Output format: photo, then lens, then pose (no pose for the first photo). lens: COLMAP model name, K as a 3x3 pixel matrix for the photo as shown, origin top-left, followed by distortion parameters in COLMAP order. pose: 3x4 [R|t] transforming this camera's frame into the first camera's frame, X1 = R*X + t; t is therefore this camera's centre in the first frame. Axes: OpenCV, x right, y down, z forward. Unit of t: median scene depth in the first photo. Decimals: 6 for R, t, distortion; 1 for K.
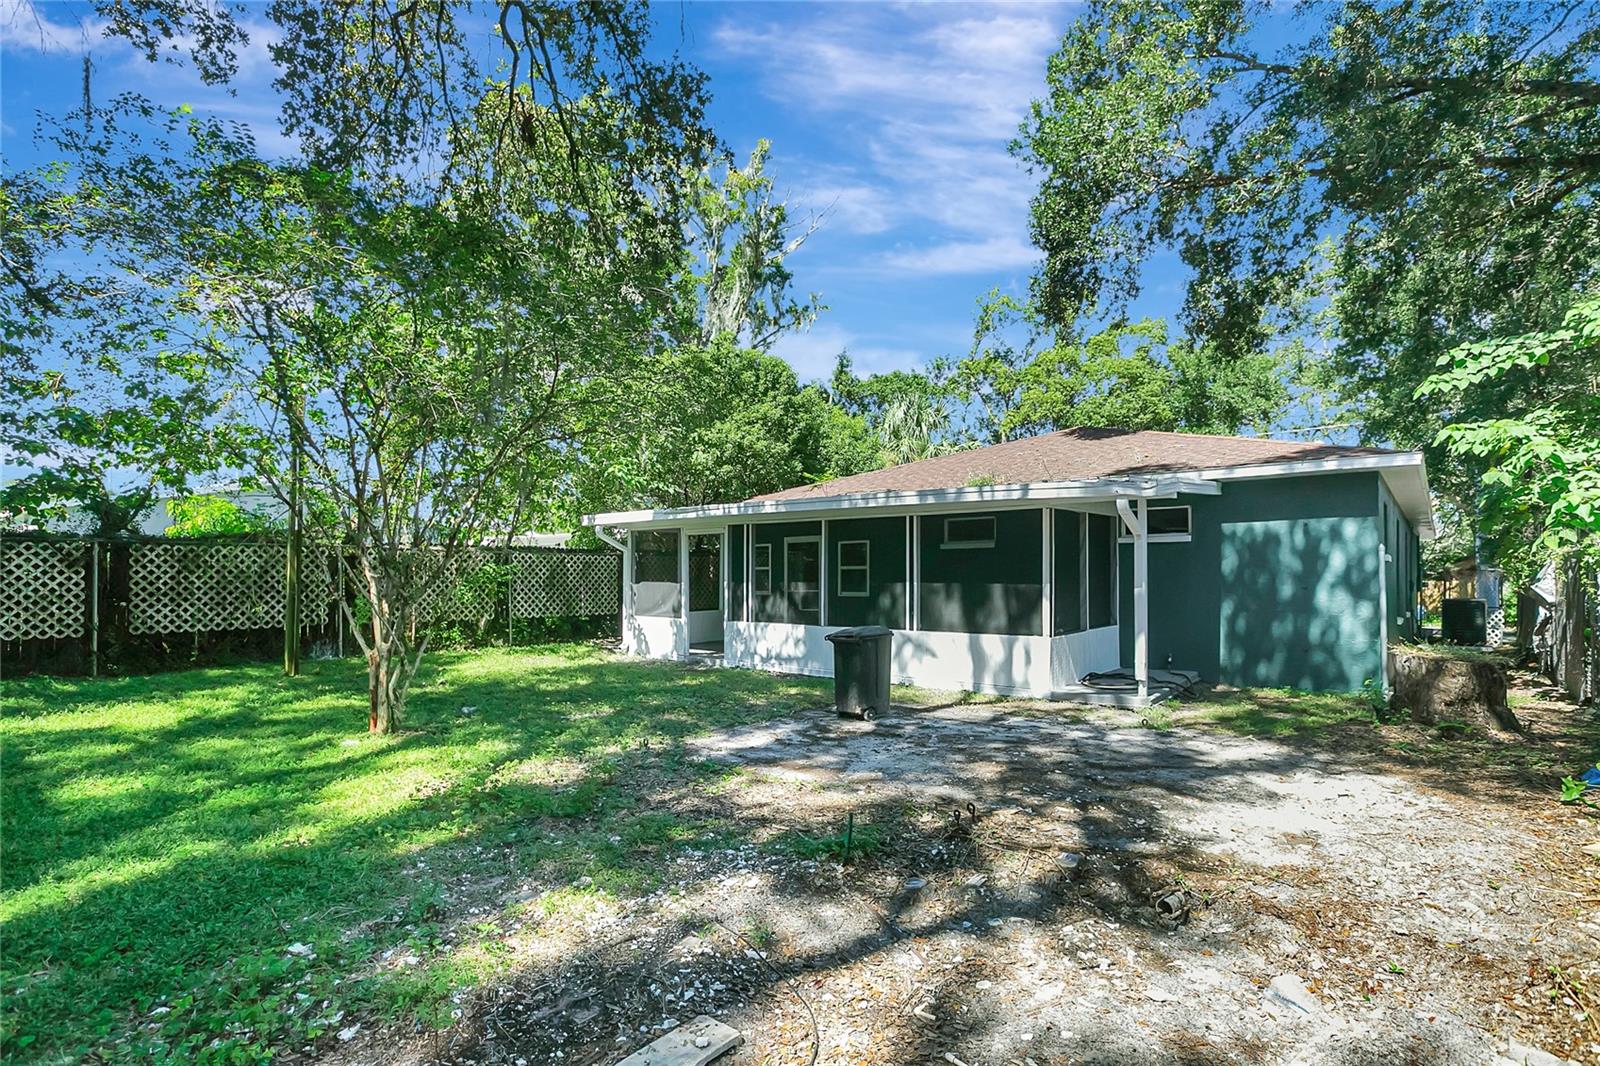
lens RADIAL K [[833.1, 0, 804.7], [0, 833.1, 564.2], [0, 0, 1]] dist [-0.003422, -0.000332]
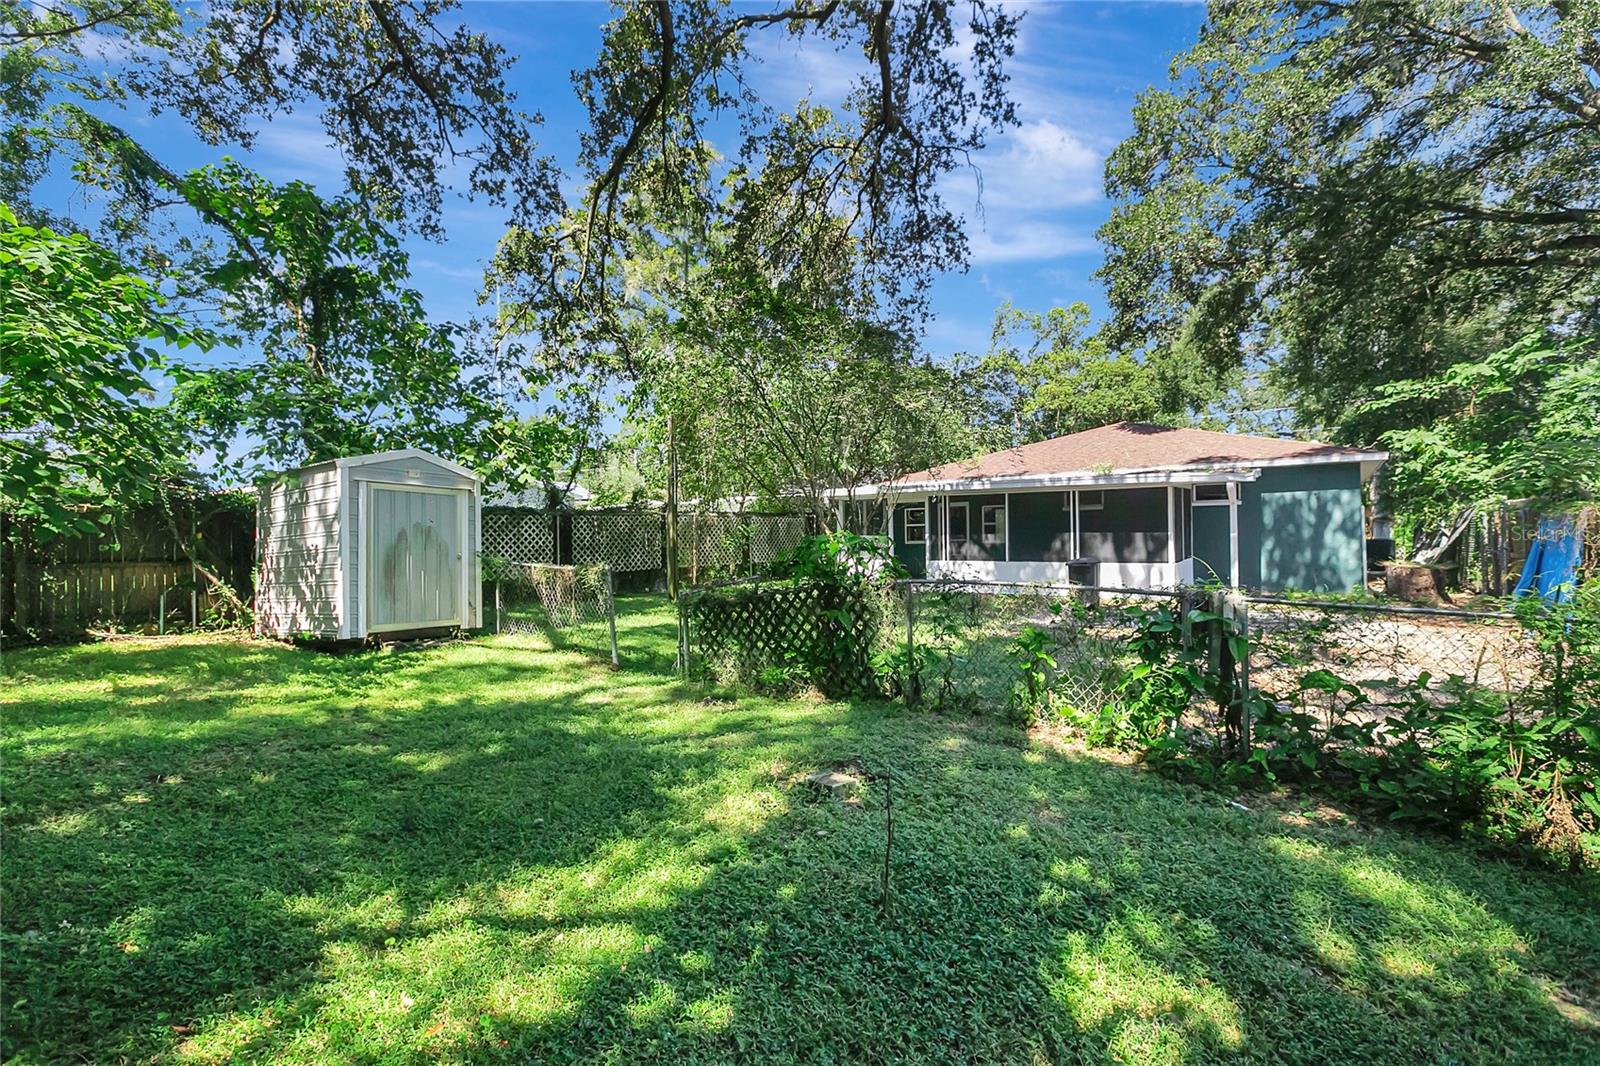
lens RADIAL K [[768.4, 0, 800.0], [0, 768.4, 533.0], [0, 0, 1]] dist [0.004513, 0.000530]
pose [[0.997155, -0.015352, 0.073800, -0.517381], [0.014061, 0.999740, 0.017974, -0.011487], [-0.074057, -0.016886, 0.997111, -0.435539]]
